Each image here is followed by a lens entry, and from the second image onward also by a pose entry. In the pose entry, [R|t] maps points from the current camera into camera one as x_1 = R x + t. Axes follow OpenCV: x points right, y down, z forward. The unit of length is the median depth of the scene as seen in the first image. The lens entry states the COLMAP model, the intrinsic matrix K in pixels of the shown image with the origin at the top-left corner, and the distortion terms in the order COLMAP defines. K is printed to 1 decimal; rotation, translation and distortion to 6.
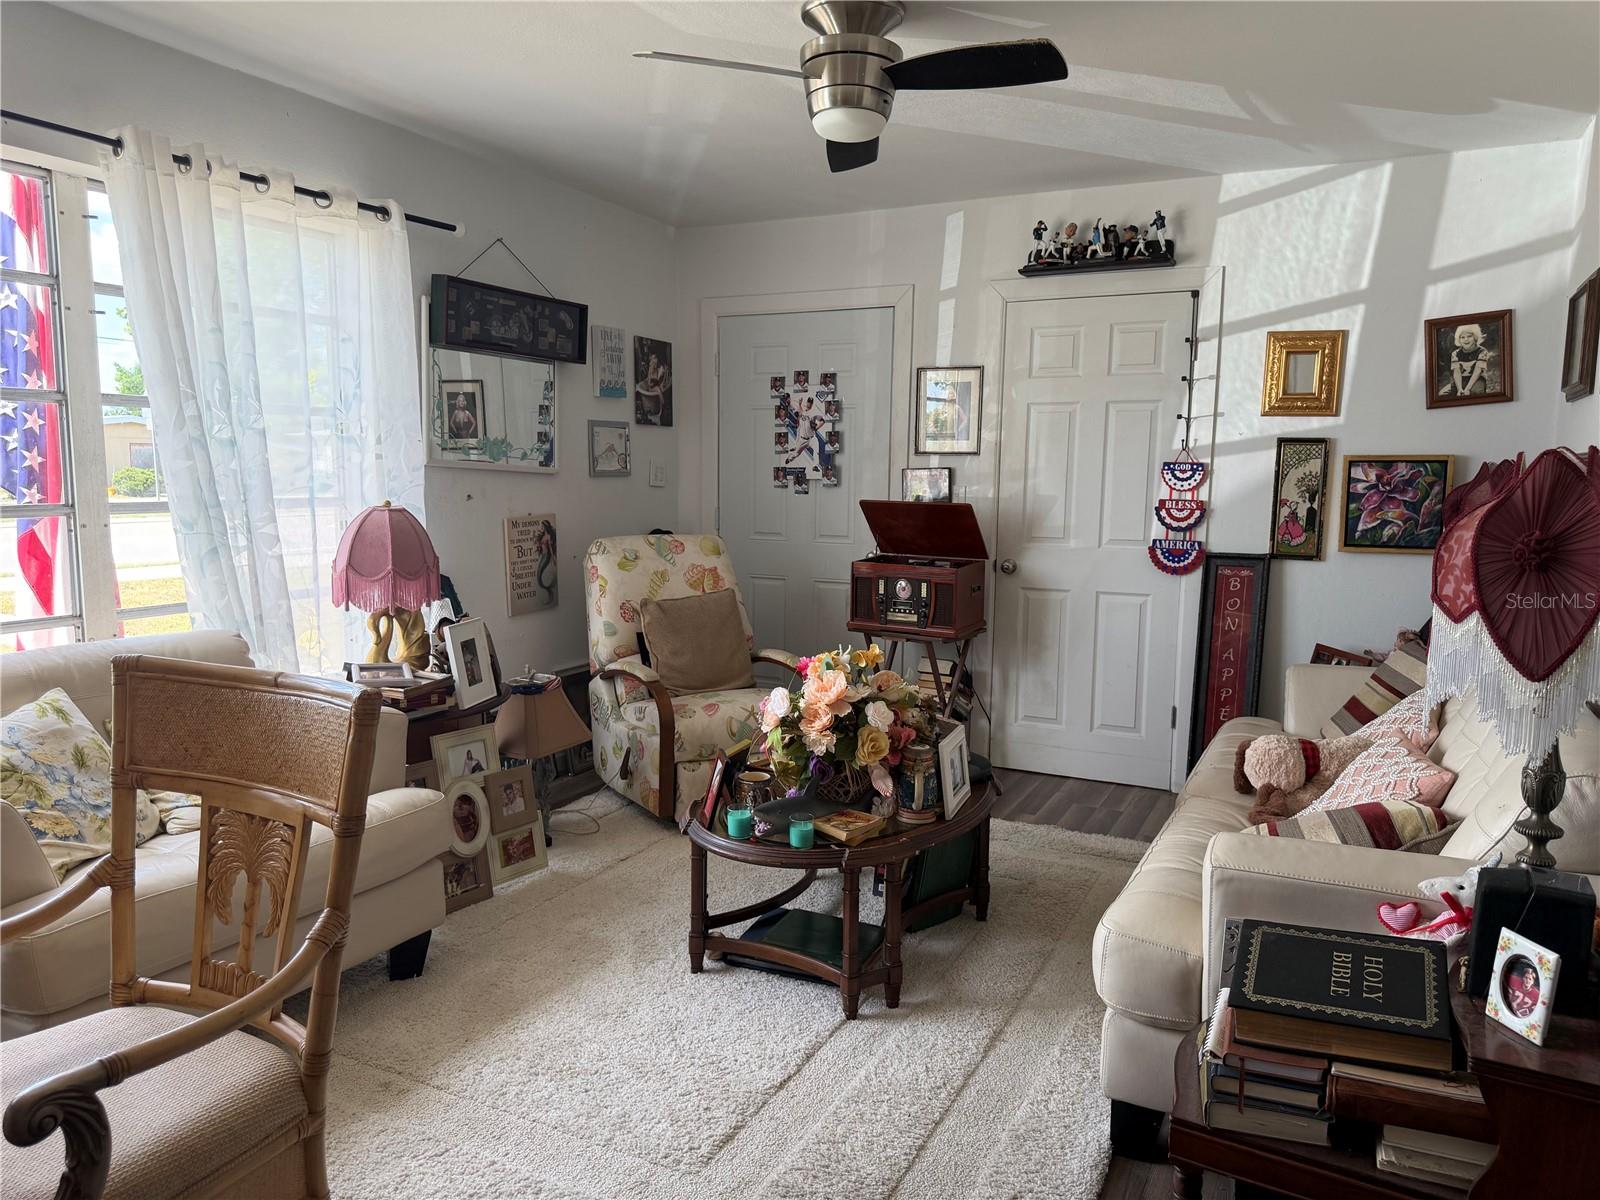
lens RADIAL K [[1144.6, 0, 810.9], [0, 1144.6, 607.0], [0, 0, 1]] dist [0.171312, -0.259806]
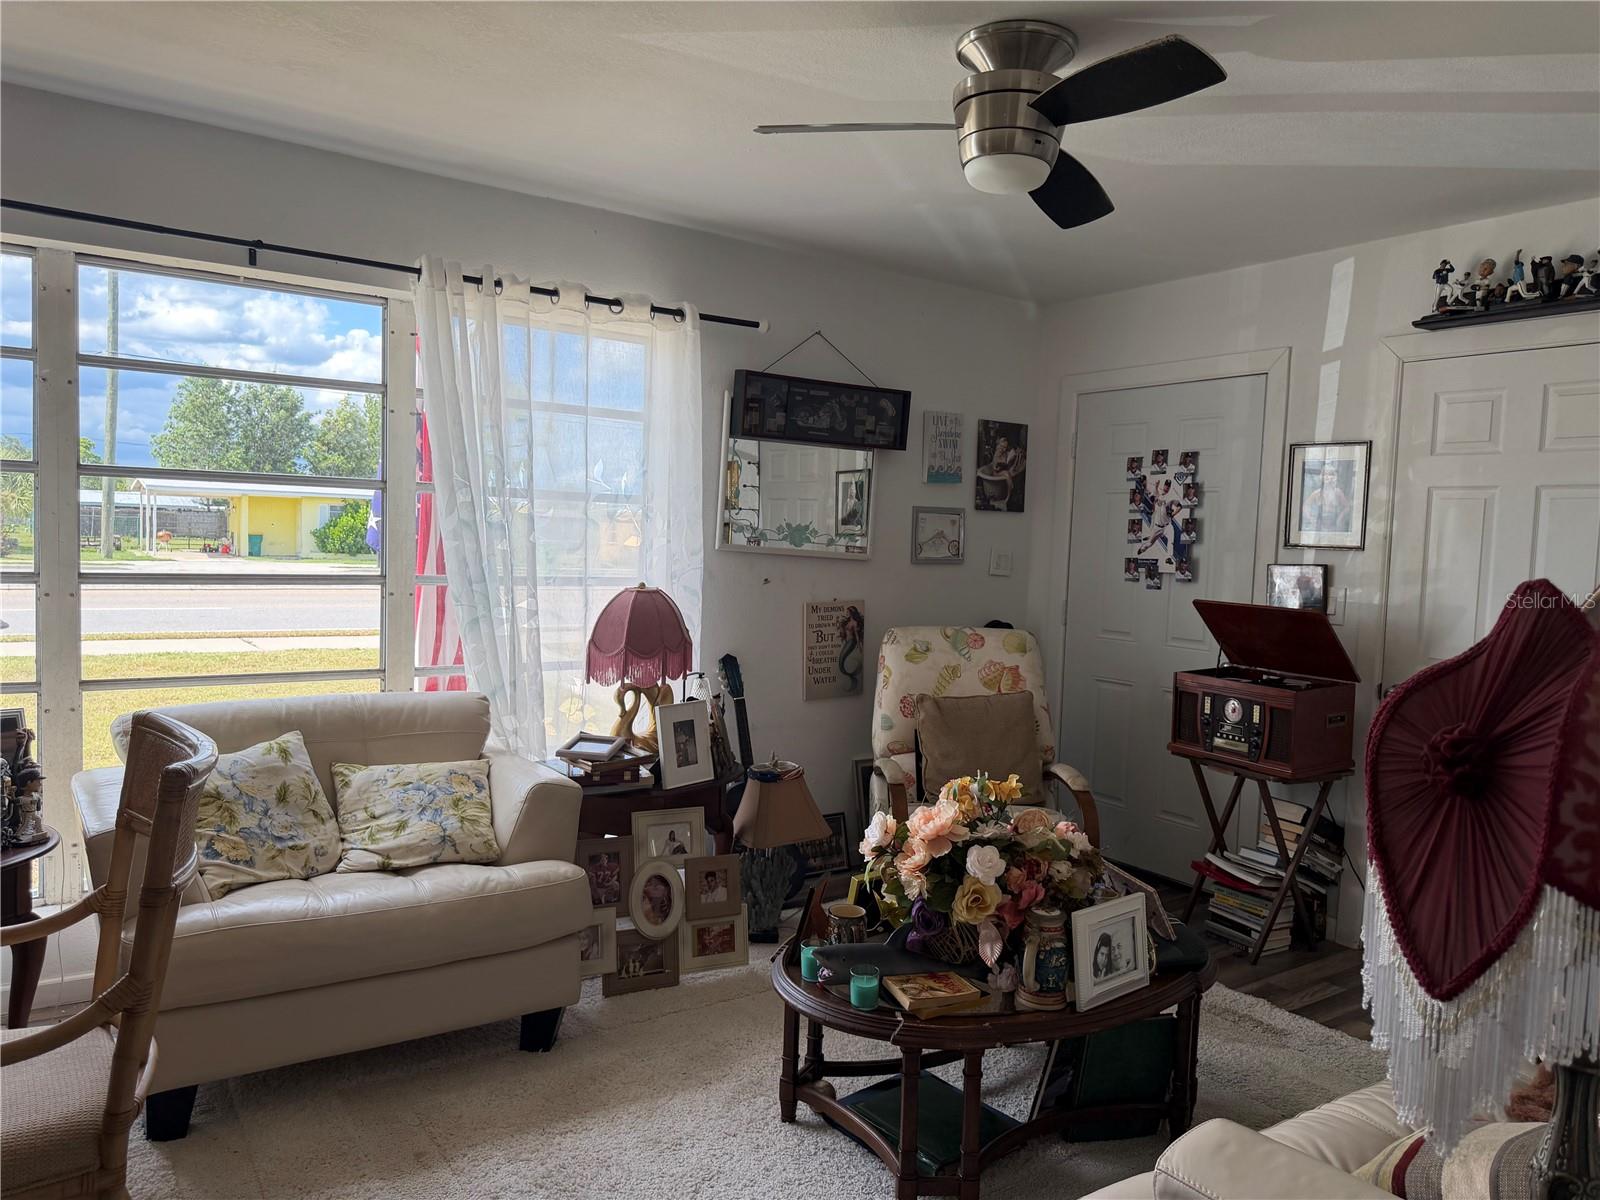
lens RADIAL K [[1147.1, 0, 800.0], [0, 1147.1, 600.0], [0, 0, 1]] dist [0.131248, -0.200658]
pose [[0.872730, 0.046294, -0.486003, 0.217858], [-0.083081, 0.995056, -0.054408, -0.024030], [0.481082, 0.087861, 0.872262, 0.124990]]
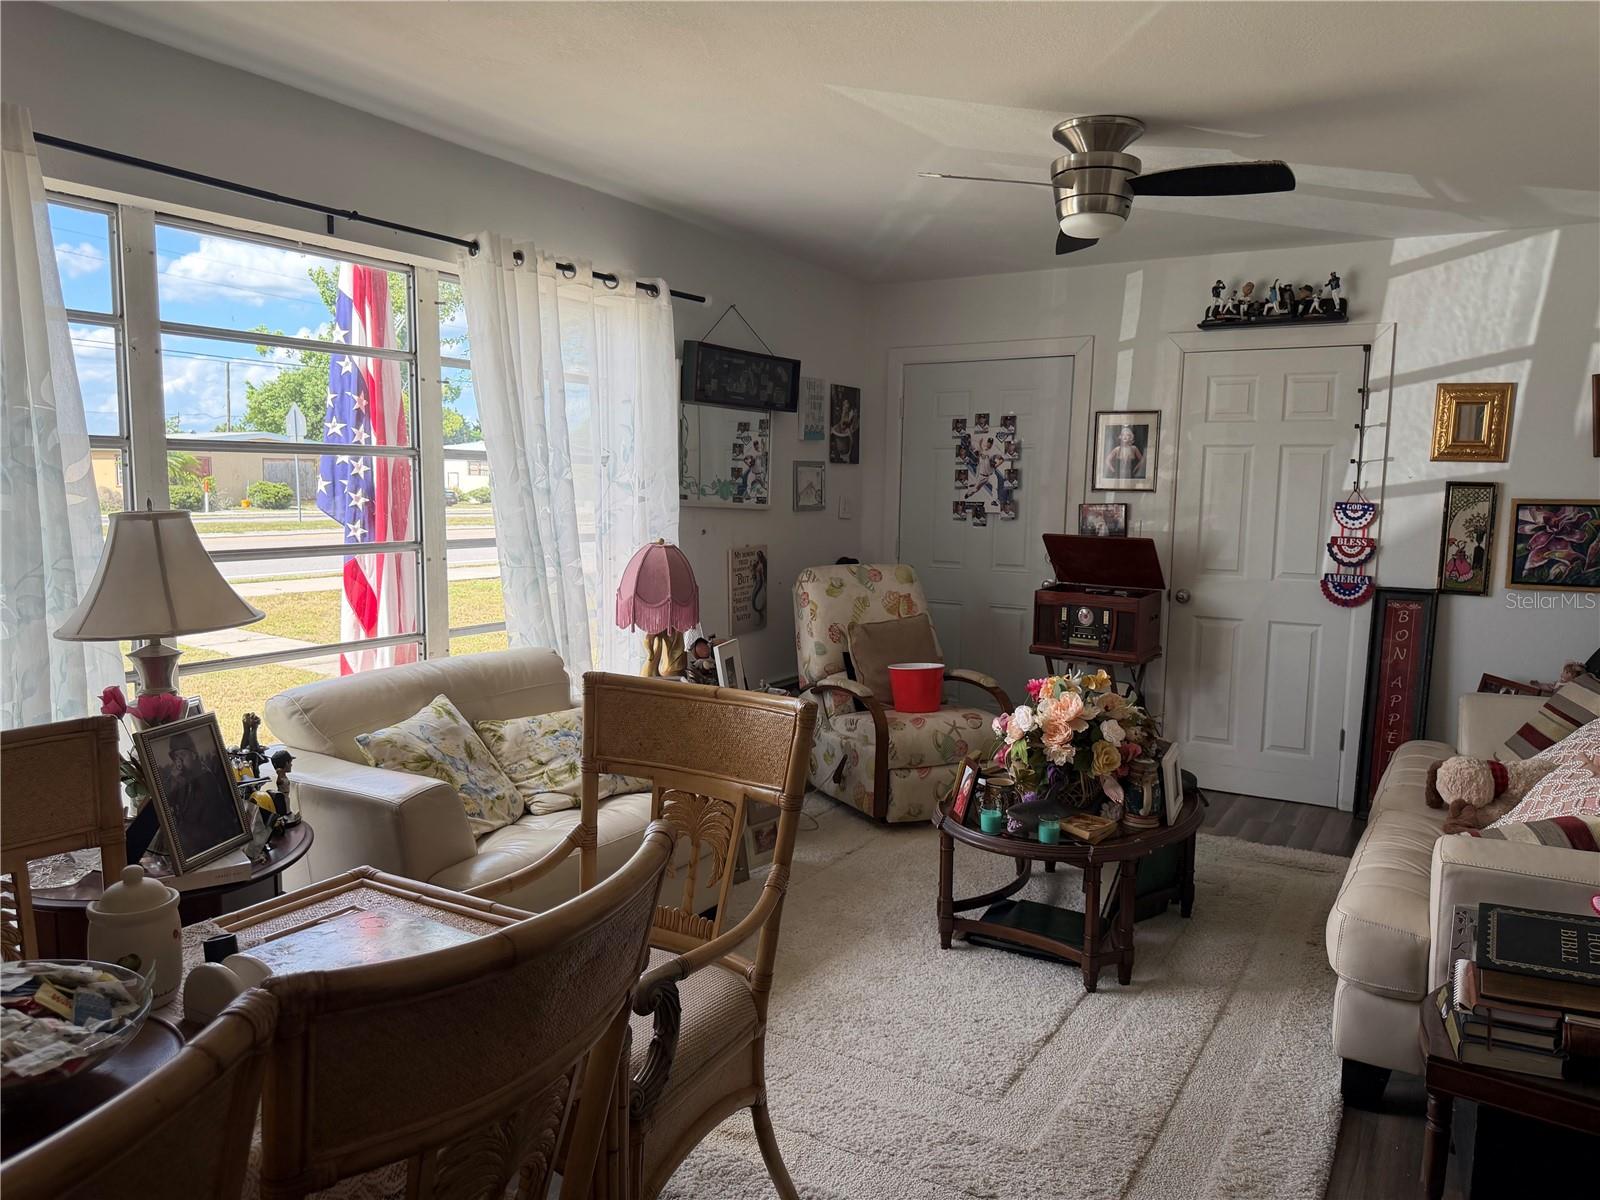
lens RADIAL K [[1152.0, 0, 798.9], [0, 1152.0, 609.6], [0, 0, 1]] dist [0.082213, -0.103220]
pose [[0.996433, 0.013076, -0.083374, -0.101627], [-0.013939, 0.999855, -0.009776, -0.007856], [0.083234, 0.010903, 0.996470, -0.117598]]
